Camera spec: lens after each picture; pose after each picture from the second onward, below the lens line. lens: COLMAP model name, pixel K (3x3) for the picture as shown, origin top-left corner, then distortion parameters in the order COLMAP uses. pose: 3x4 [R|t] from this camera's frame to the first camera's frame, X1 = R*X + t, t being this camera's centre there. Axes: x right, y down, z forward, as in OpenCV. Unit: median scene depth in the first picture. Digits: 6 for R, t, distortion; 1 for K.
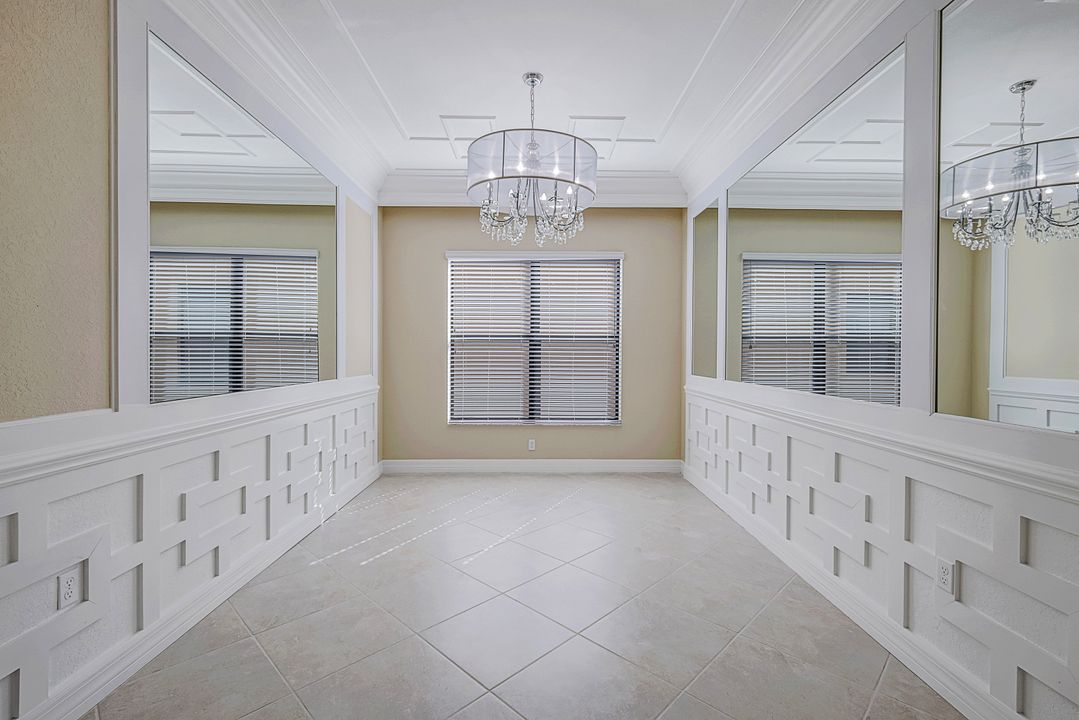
lens RADIAL K [[476.2, 0, 536.8], [0, 476.2, 353.4], [0, 0, 1]] dist [0.000008, 0.000914]
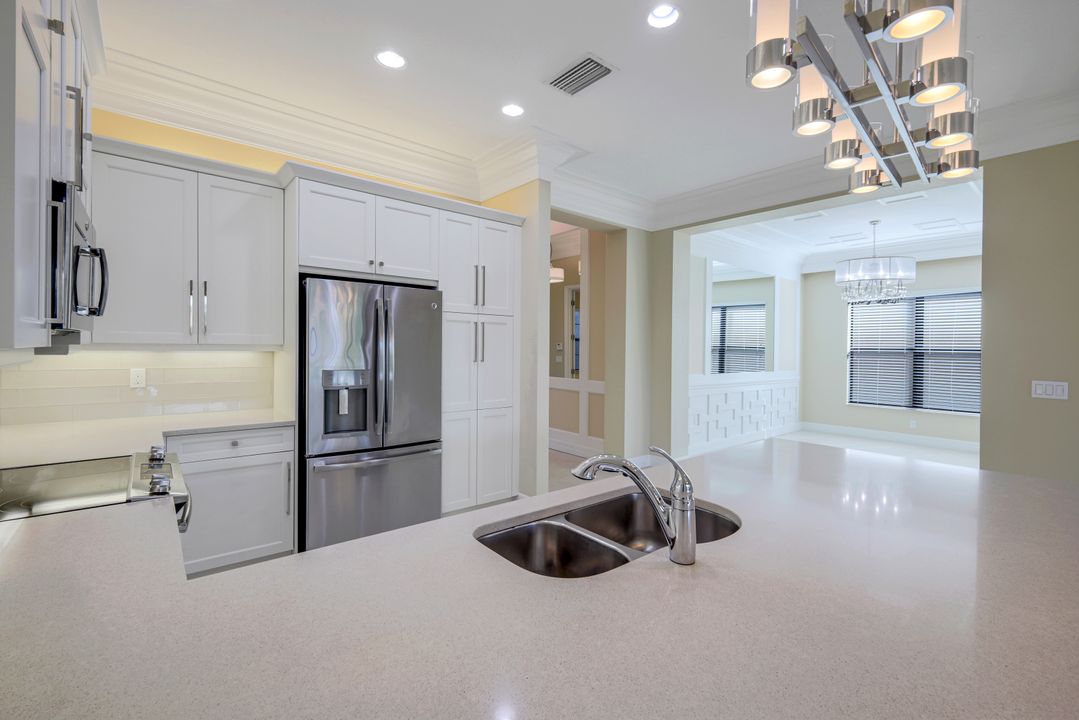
lens RADIAL K [[476.2, 0, 541.6], [0, 476.2, 349.1], [0, 0, 1]] dist [0.000008, 0.000914]
pose [[0.643324, 0.008719, -0.765544, 0.382115], [-0.019486, 0.999798, -0.004988, -0.008628], [0.765346, 0.018127, 0.643364, -0.815561]]
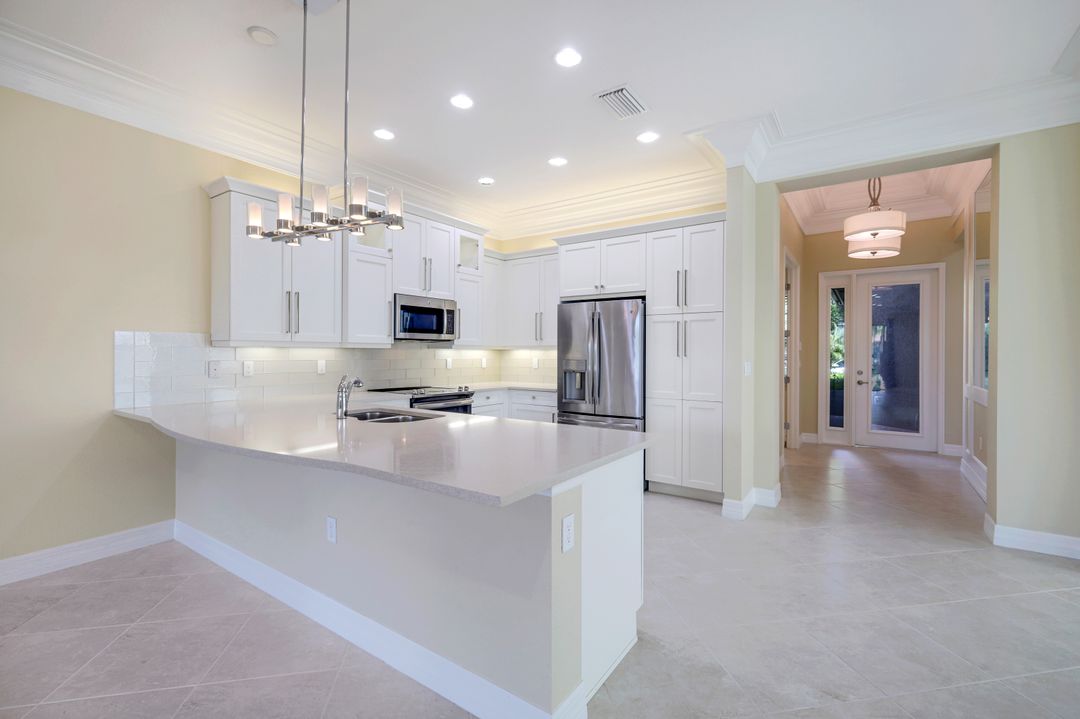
lens RADIAL K [[476.7, 0, 541.5], [0, 476.7, 357.3], [0, 0, 1]] dist [0.000008, 0.000914]
pose [[-0.573633, -0.002687, -0.819108, 0.582404], [-0.016426, 0.999831, 0.008224, 0.008960], [0.818948, 0.018172, -0.573580, -0.089415]]
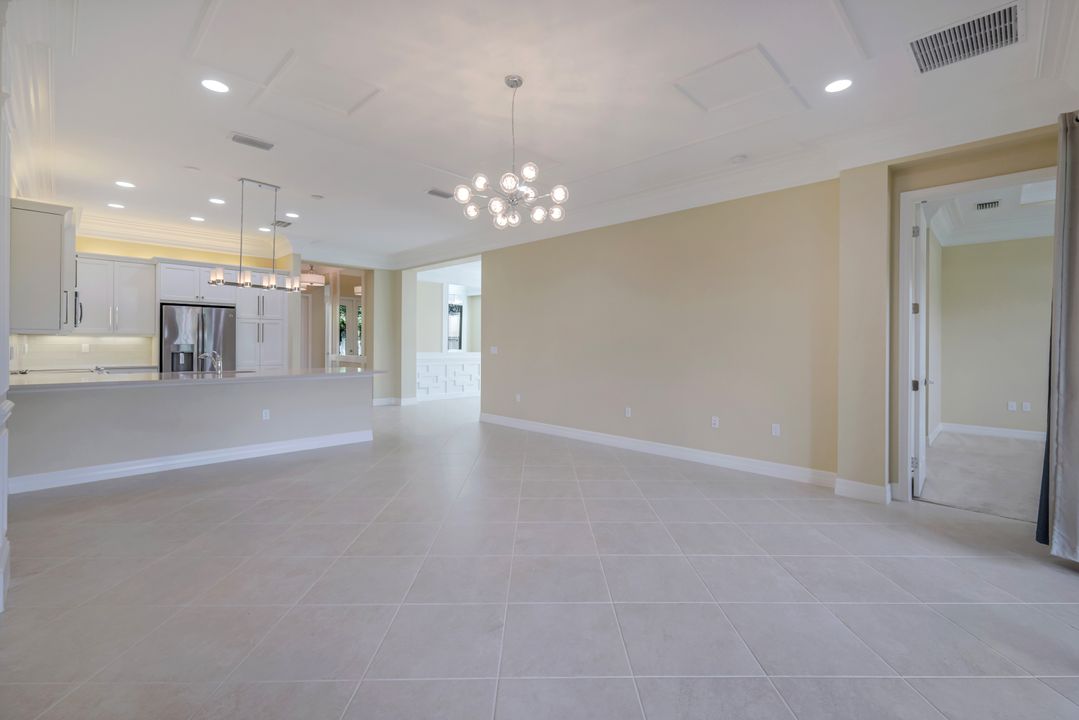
lens RADIAL K [[476.2, 0, 542.8], [0, 476.2, 349.9], [0, 0, 1]] dist [0.000008, 0.000914]
pose [[0.713729, -0.003106, -0.700415, 1.558121], [-0.000924, 0.999985, -0.005376, 0.044591], [0.700421, 0.004484, 0.713715, -0.876424]]
